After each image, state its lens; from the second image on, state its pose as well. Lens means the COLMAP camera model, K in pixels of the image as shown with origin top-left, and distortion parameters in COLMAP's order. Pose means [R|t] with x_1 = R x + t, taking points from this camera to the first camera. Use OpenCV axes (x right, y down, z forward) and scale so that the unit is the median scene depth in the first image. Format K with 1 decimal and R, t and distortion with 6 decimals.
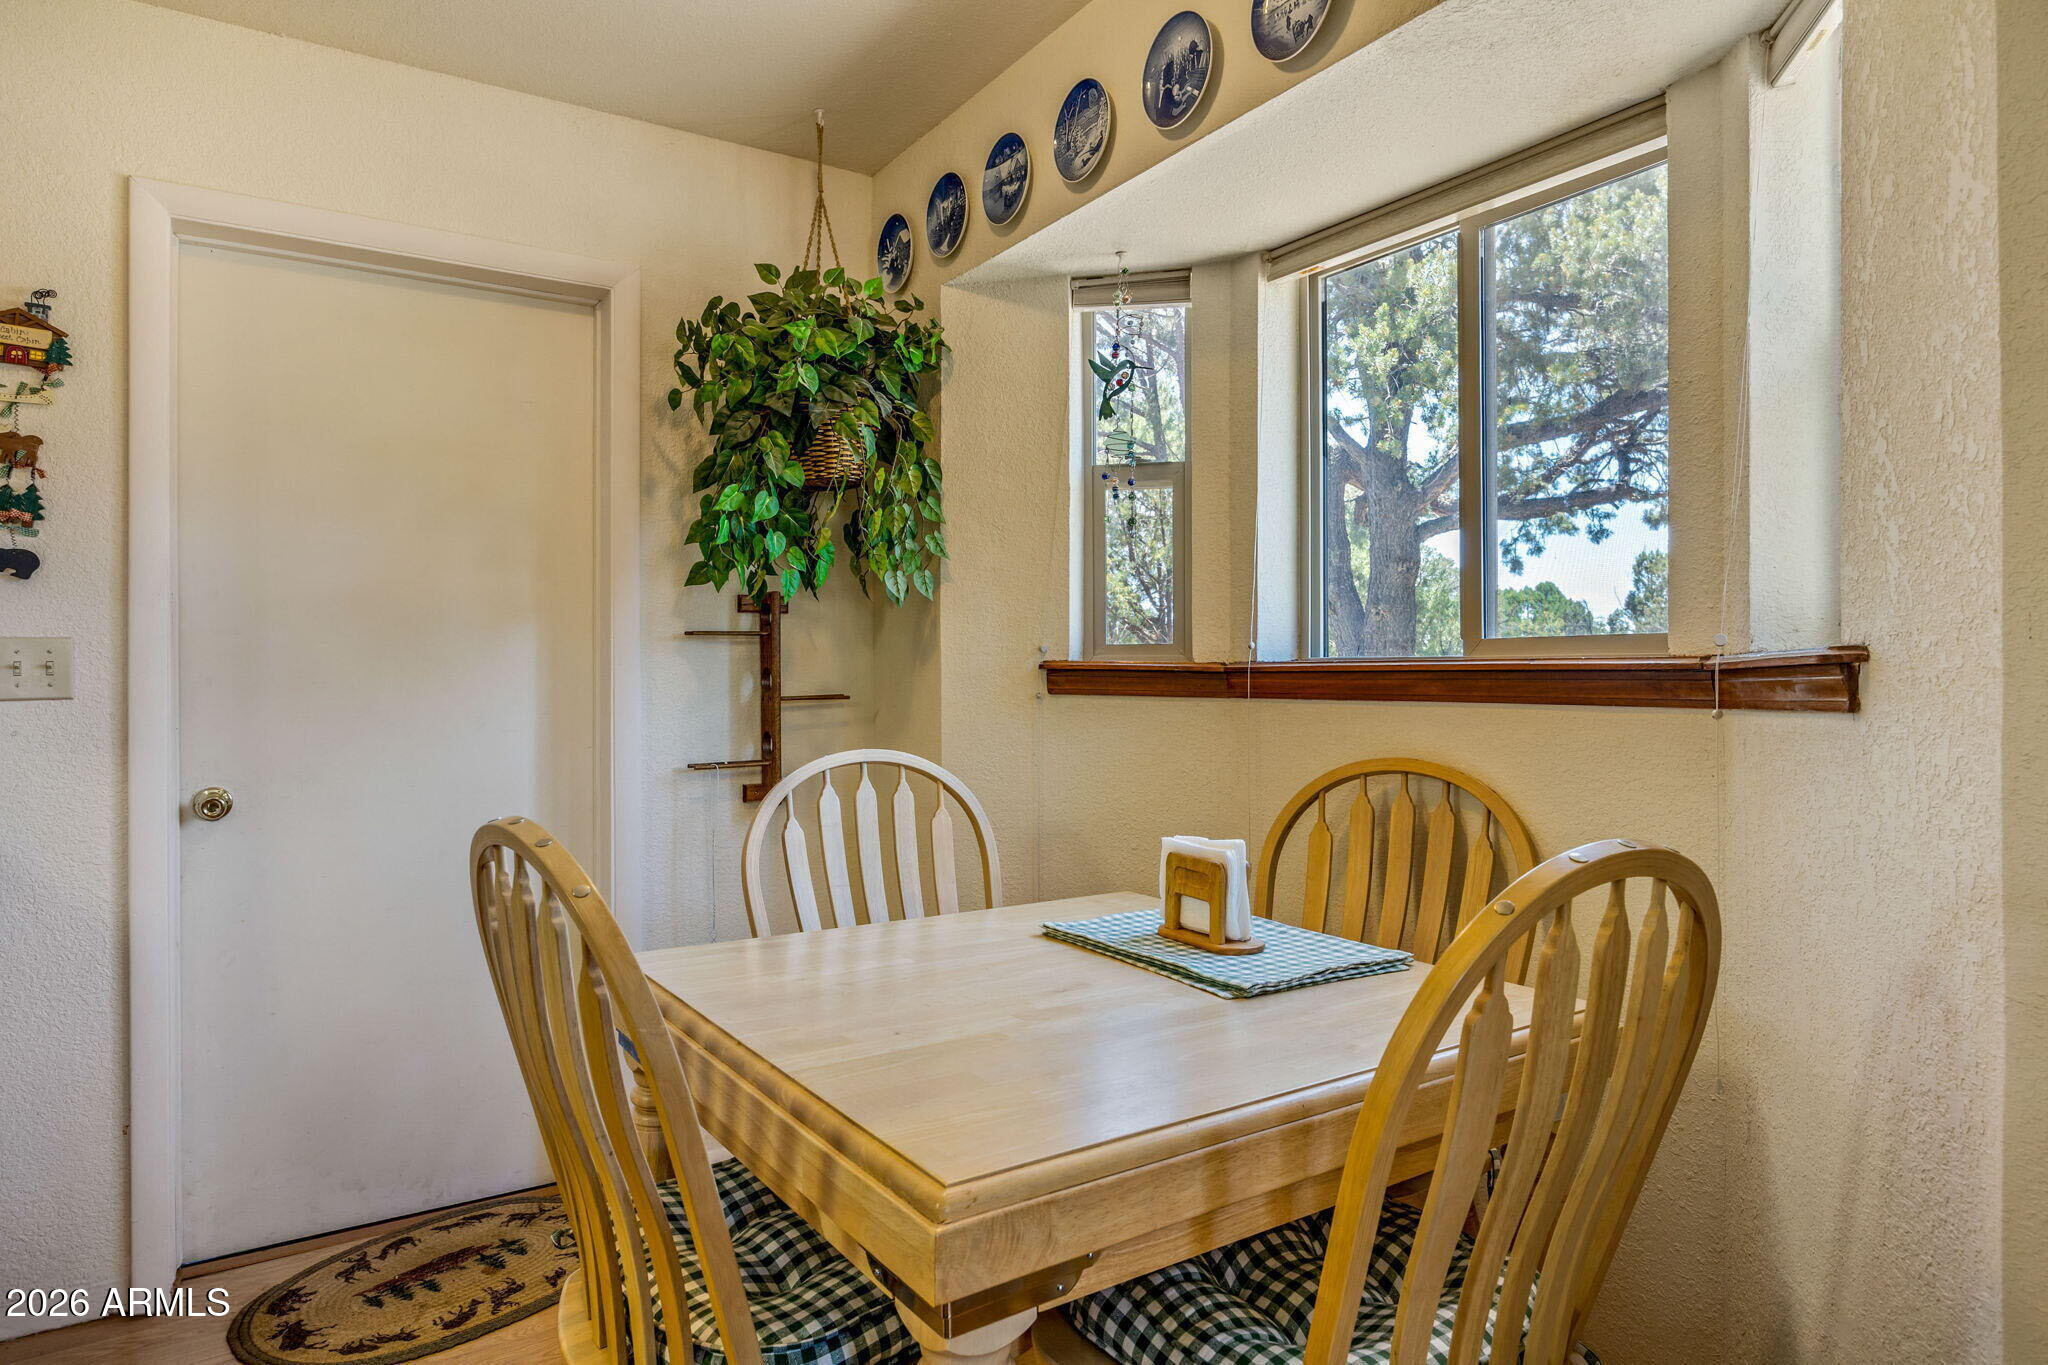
lens RADIAL K [[1222.6, 0, 1023.3], [0, 1222.6, 664.3], [0, 0, 1]] dist [-0.001564, -0.000946]
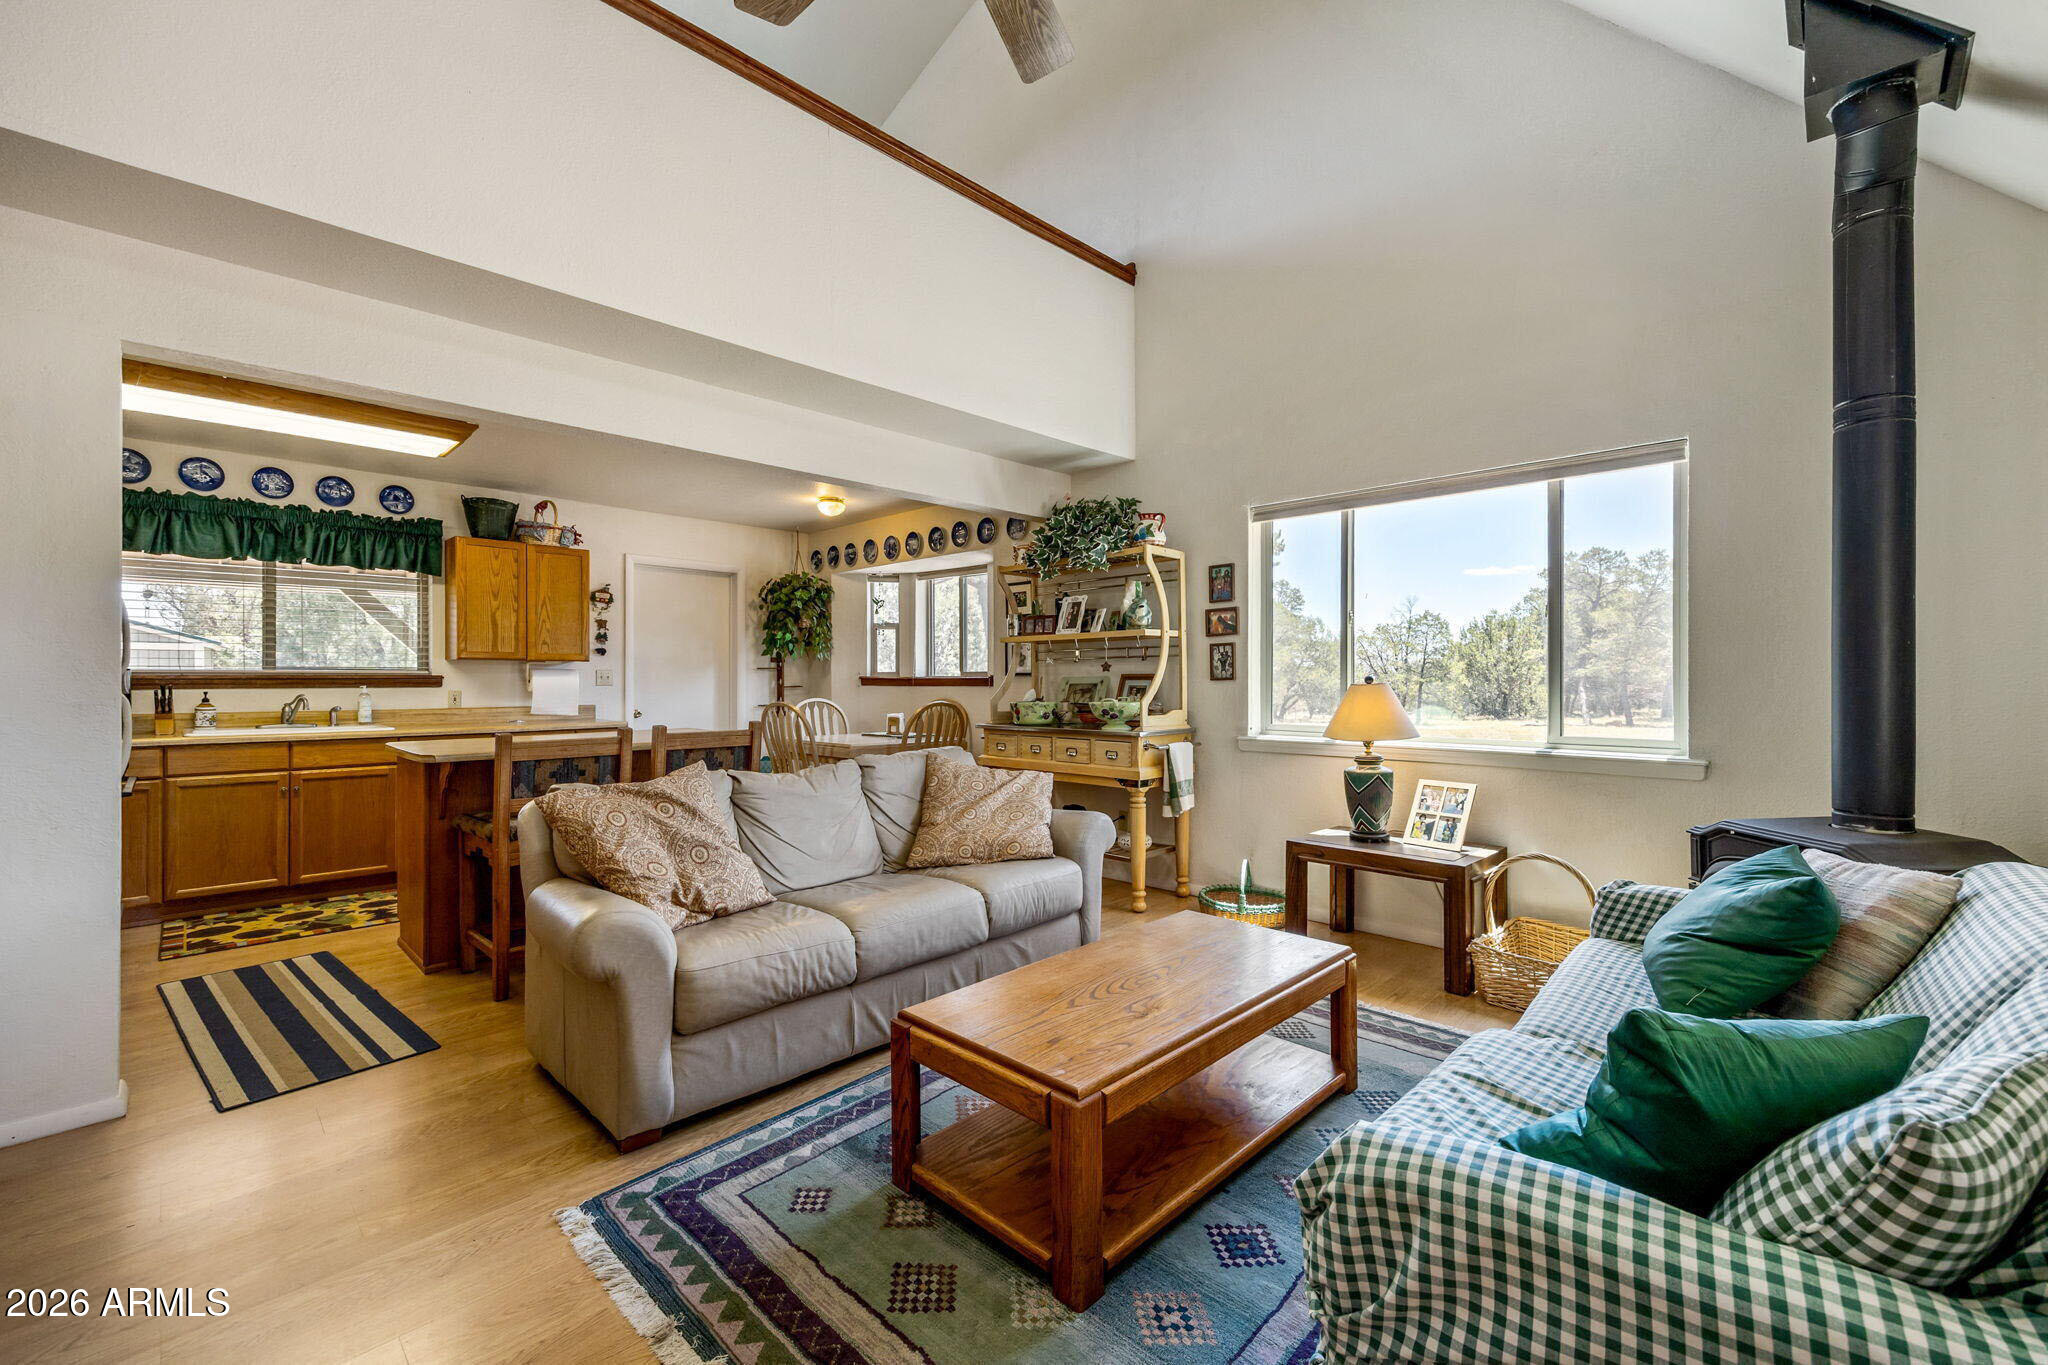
lens RADIAL K [[871.1, 0, 1041.0], [0, 871.1, 676.8], [0, 0, 1]] dist [0.002241, -0.000047]
pose [[0.973091, 0.001887, 0.230413, -0.059089], [-0.001416, 0.999997, -0.002210, 0.003799], [-0.230416, 0.001824, 0.973090, -1.750891]]
